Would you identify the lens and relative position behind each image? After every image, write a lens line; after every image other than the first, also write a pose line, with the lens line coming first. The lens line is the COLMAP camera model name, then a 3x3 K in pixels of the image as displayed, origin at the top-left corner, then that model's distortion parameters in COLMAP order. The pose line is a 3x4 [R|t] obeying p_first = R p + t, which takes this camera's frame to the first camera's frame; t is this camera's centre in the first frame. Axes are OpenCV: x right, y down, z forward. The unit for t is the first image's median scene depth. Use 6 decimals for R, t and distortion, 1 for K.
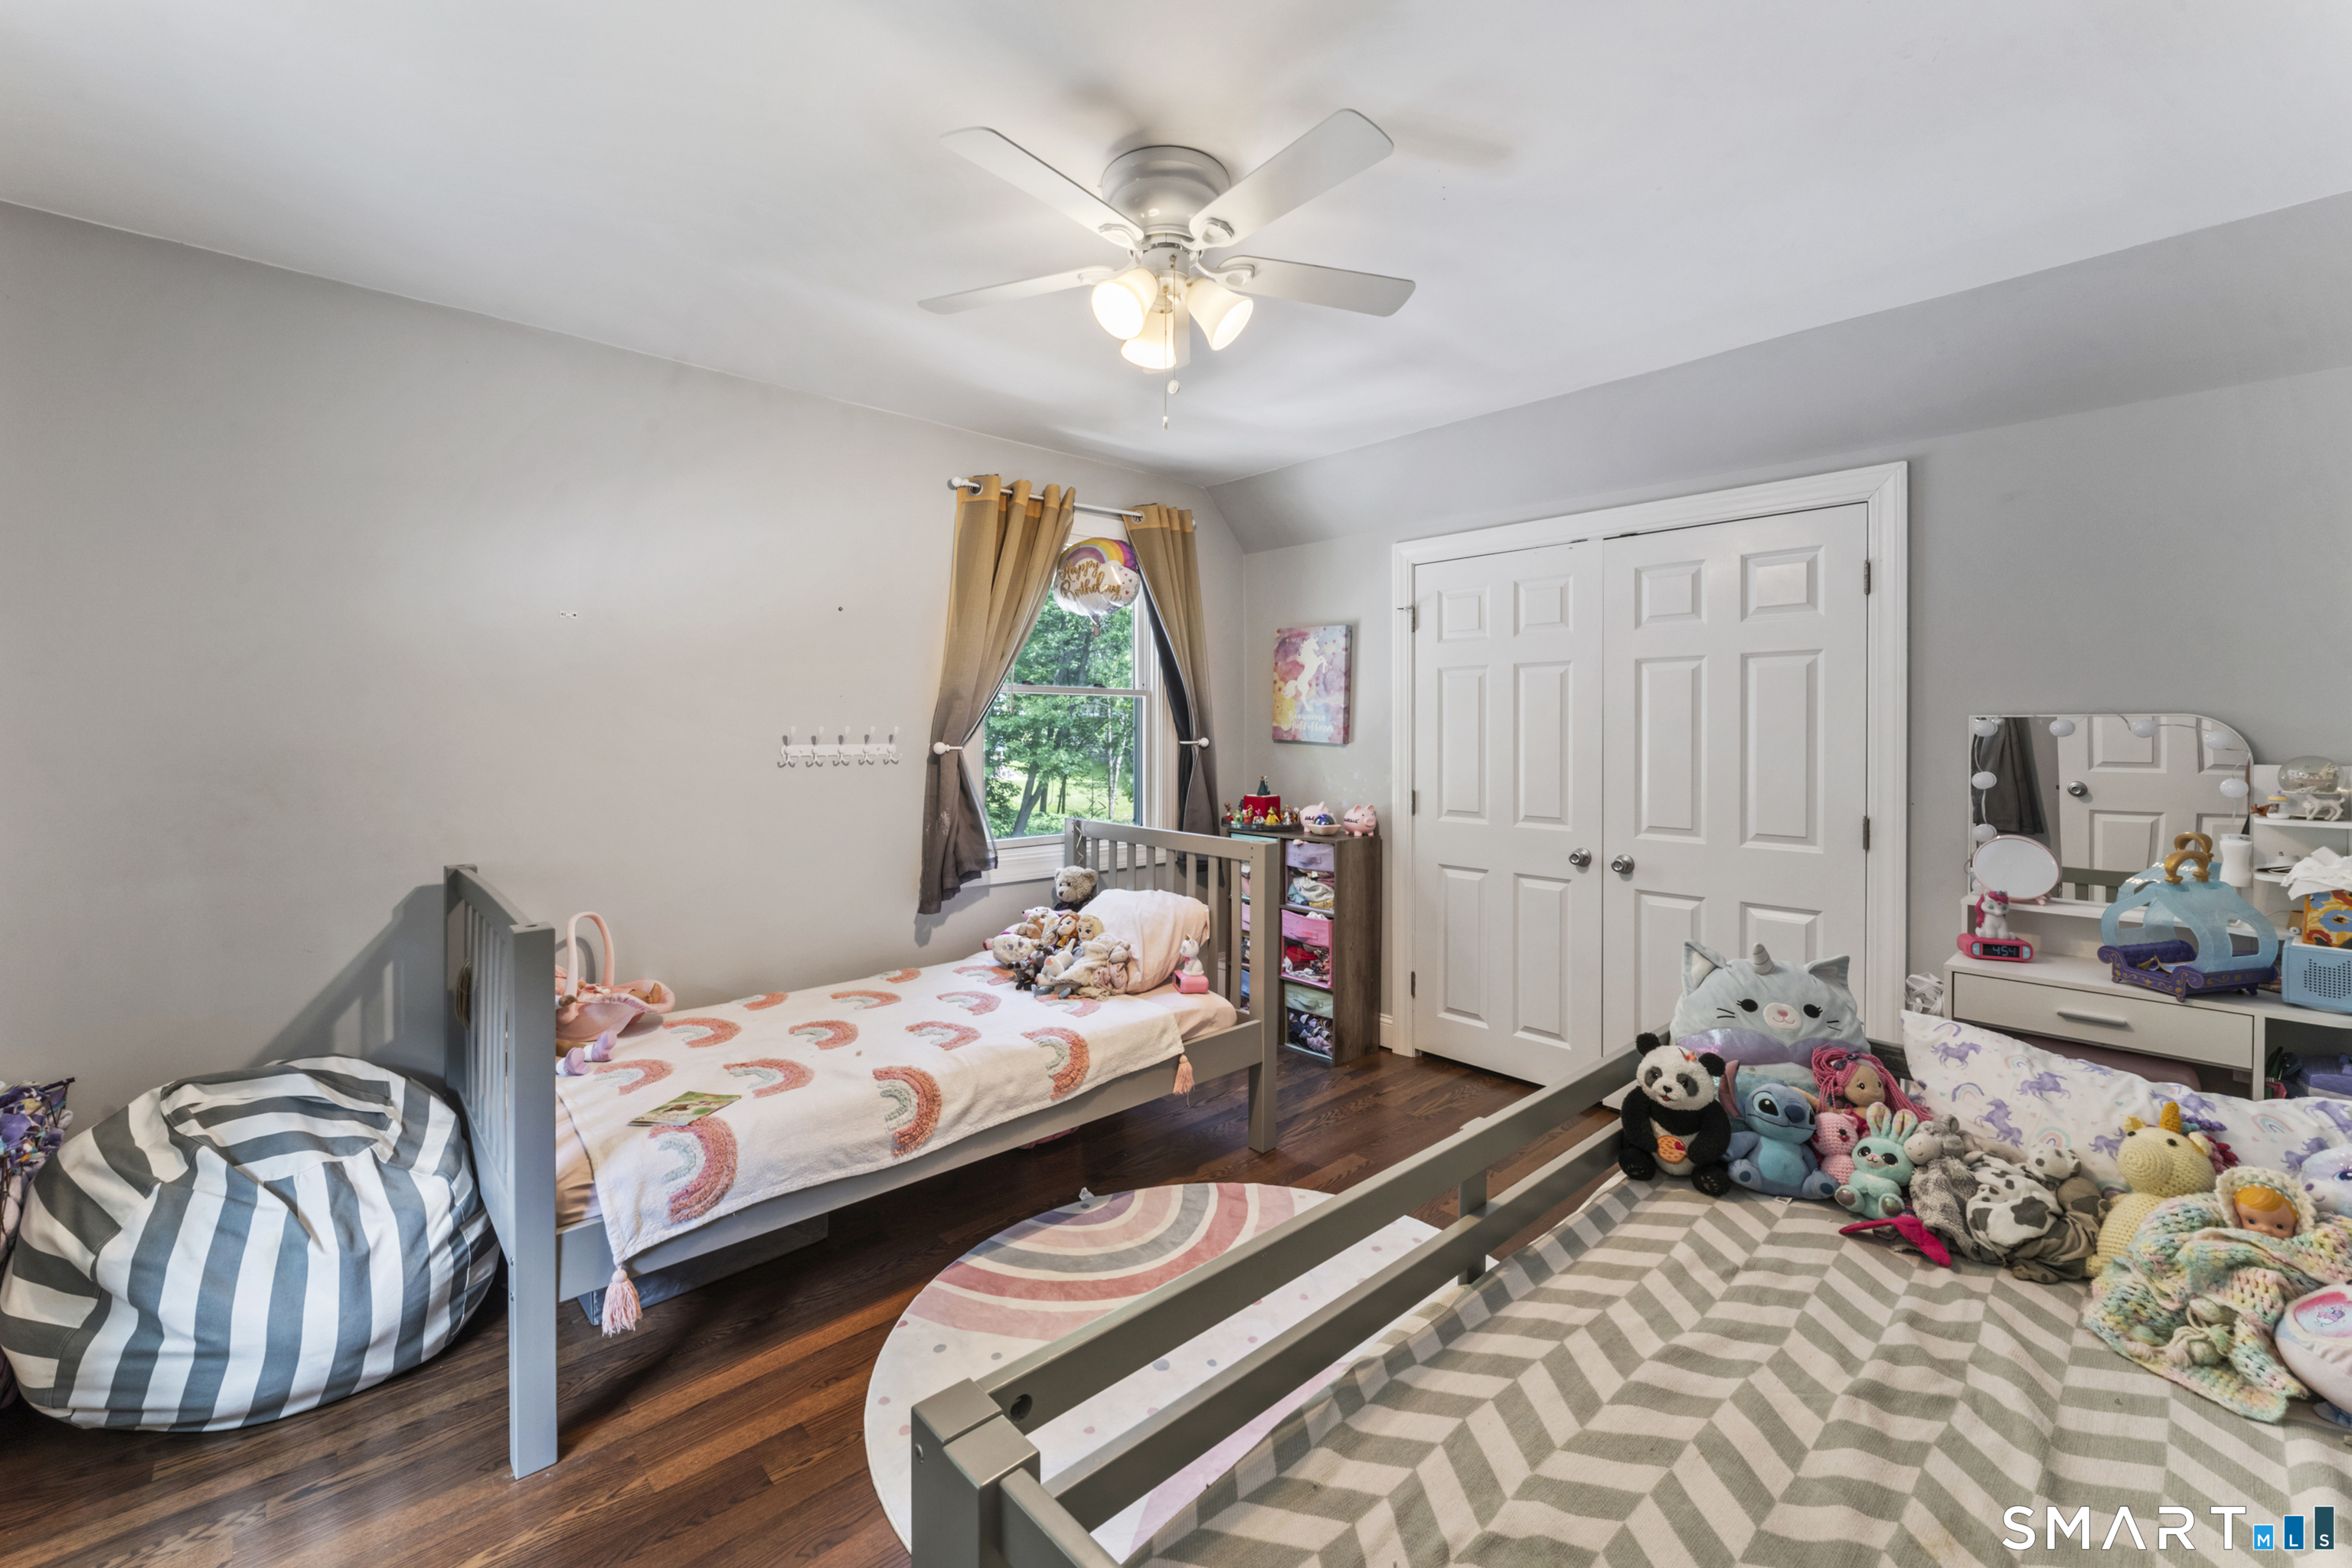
lens RADIAL K [[946.1, 0, 1174.0], [0, 946.1, 729.7], [0, 0, 1]] dist [-0.000365, -0.000793]
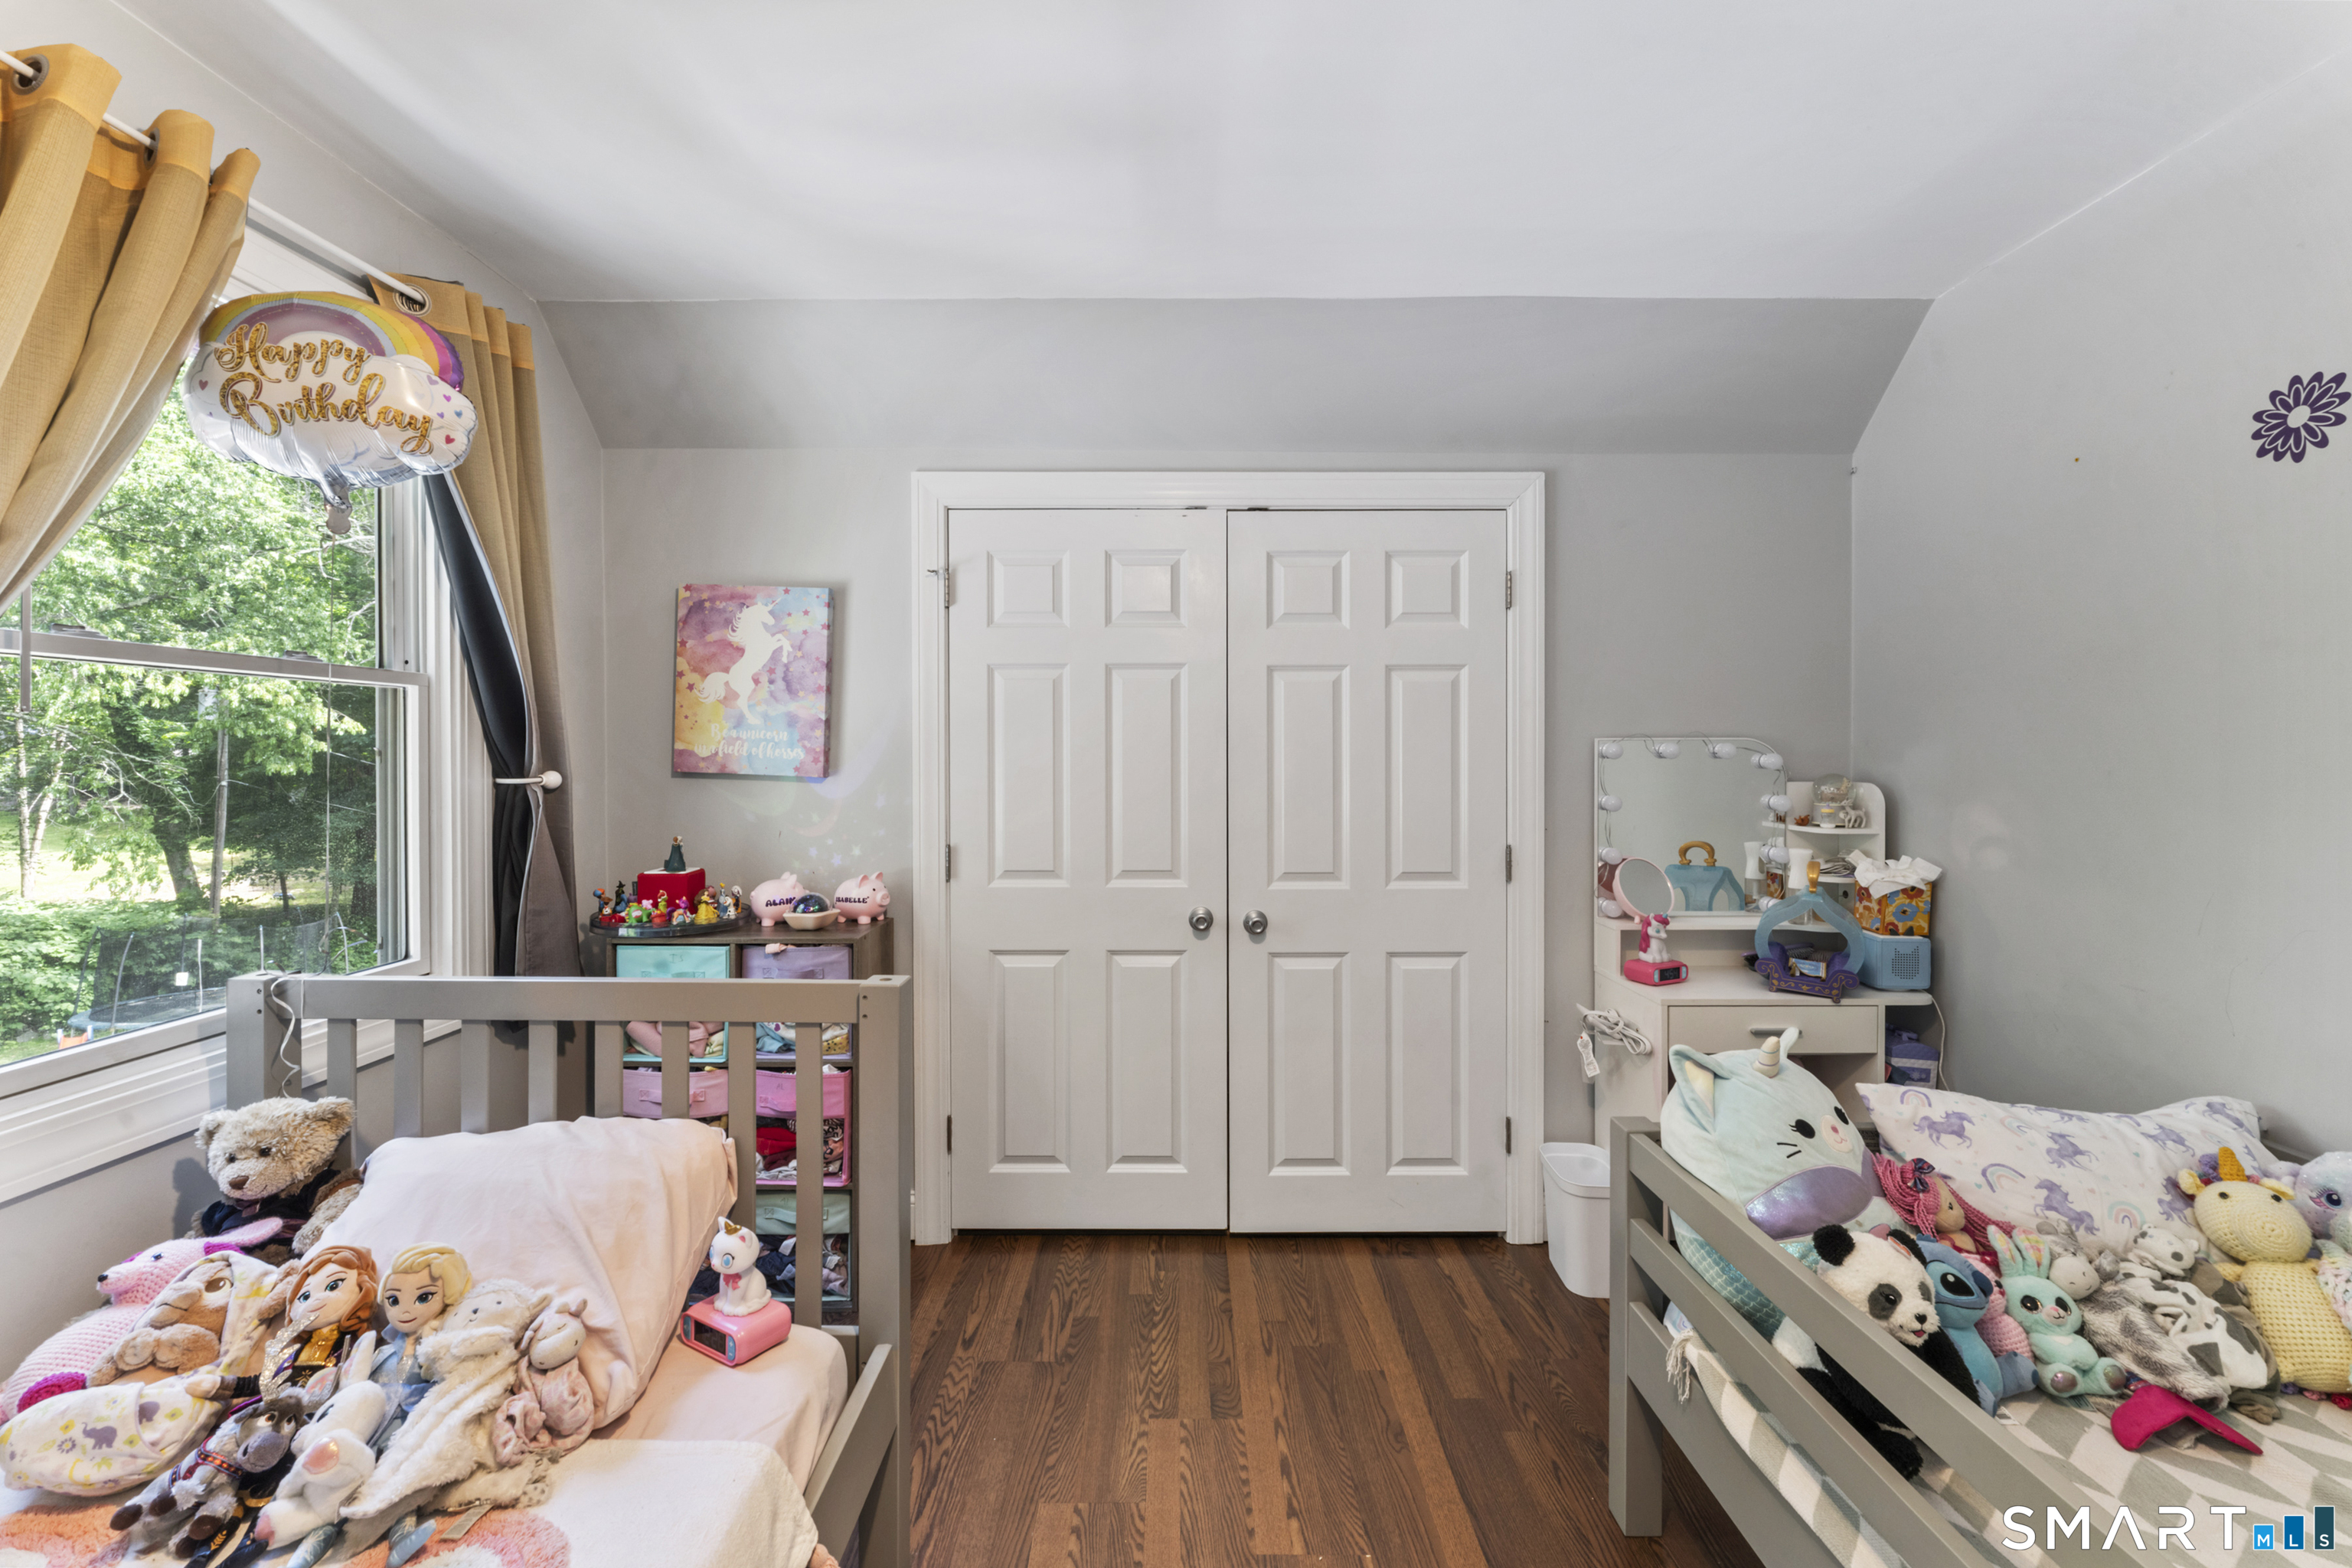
lens RADIAL K [[946.1, 0, 1160.9], [0, 946.1, 755.1], [0, 0, 1]] dist [-0.000365, -0.000793]
pose [[0.683817, -0.003841, 0.729643, -0.134806], [0.003642, 0.999992, 0.001850, -0.000297], [-0.729644, 0.001393, 0.683825, 0.439772]]
